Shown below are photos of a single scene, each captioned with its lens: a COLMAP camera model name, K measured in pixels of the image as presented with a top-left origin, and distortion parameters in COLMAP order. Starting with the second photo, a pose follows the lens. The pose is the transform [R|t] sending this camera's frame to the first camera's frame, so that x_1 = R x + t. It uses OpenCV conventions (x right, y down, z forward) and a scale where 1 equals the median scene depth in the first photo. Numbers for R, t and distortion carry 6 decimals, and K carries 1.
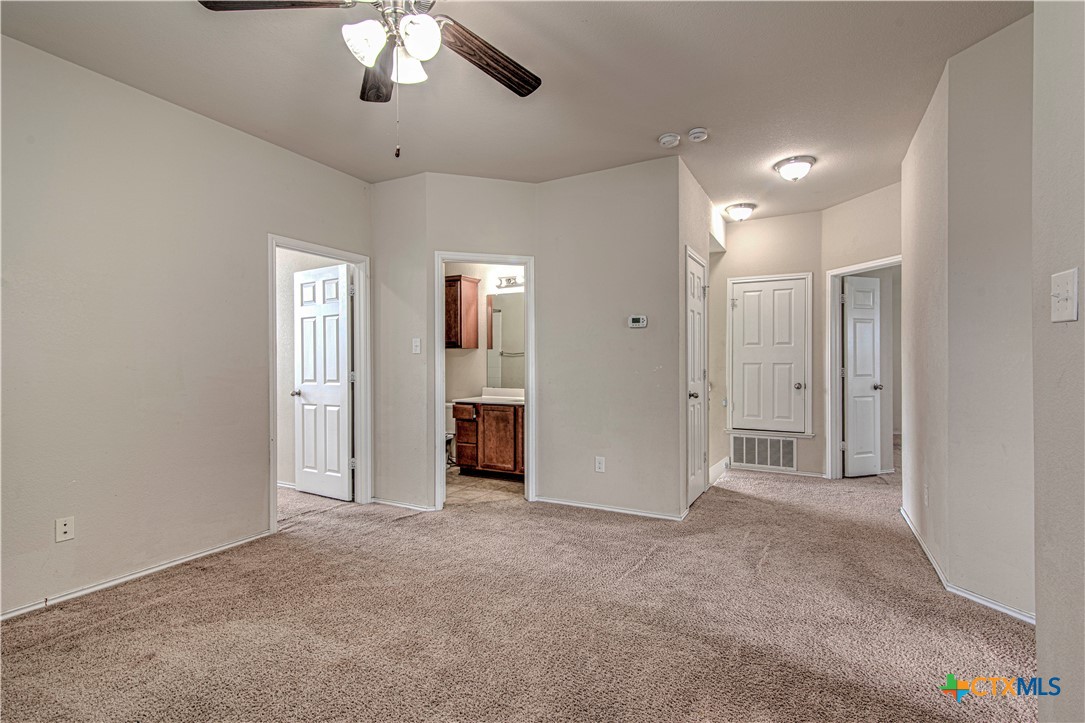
lens RADIAL K [[496.4, 0, 536.4], [0, 496.4, 360.8], [0, 0, 1]] dist [0.010577, -0.000203]
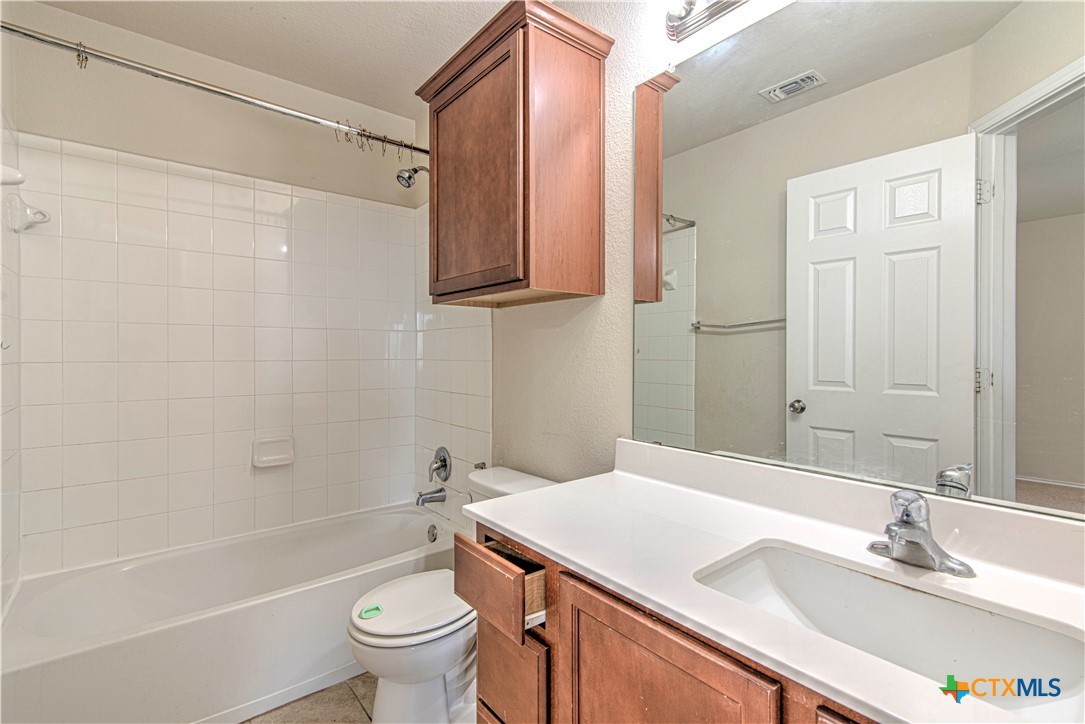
lens RADIAL K [[496.4, 0, 536.4], [0, 496.4, 361.3], [0, 0, 1]] dist [0.010577, -0.000203]
pose [[0.923864, 0.000445, -0.382722, -0.046692], [0.002106, 0.999978, 0.006247, 0.010356], [0.382716, -0.006577, 0.923843, 0.740898]]
